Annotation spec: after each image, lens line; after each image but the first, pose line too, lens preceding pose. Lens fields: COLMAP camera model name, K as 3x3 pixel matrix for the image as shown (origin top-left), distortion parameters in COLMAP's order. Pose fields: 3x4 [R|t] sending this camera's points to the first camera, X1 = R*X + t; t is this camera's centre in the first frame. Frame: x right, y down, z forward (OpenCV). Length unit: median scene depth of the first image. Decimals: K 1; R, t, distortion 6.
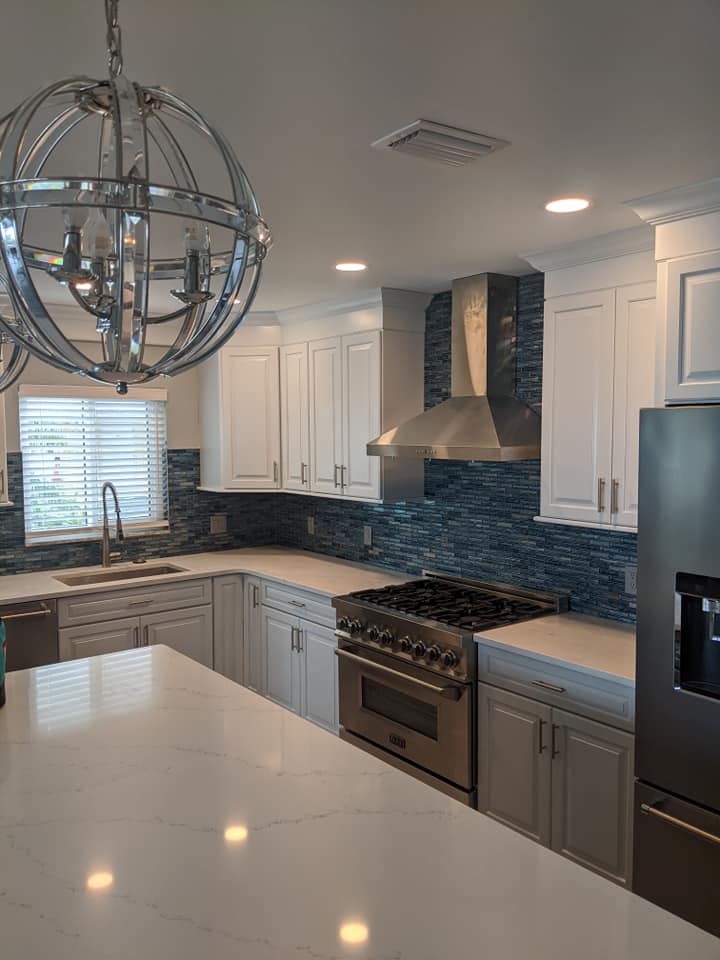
lens RADIAL K [[748.4, 0, 360.0], [0, 748.4, 480.0], [0, 0, 1]] dist [0.167918, -0.413001]
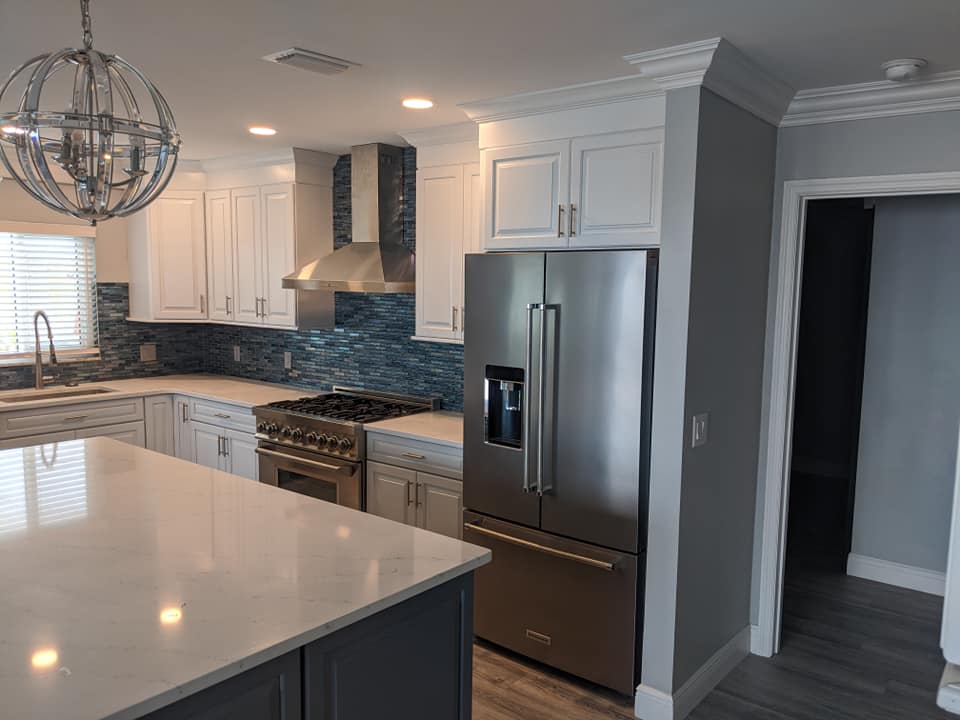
lens RADIAL K [[753.6, 0, 483.4], [0, 753.6, 370.8], [0, 0, 1]] dist [0.093423, -0.175317]
pose [[0.973262, -0.006411, 0.229606, 0.042740], [-0.005717, 0.998625, 0.052118, 0.033170], [-0.229625, -0.052037, 0.971887, -0.255436]]
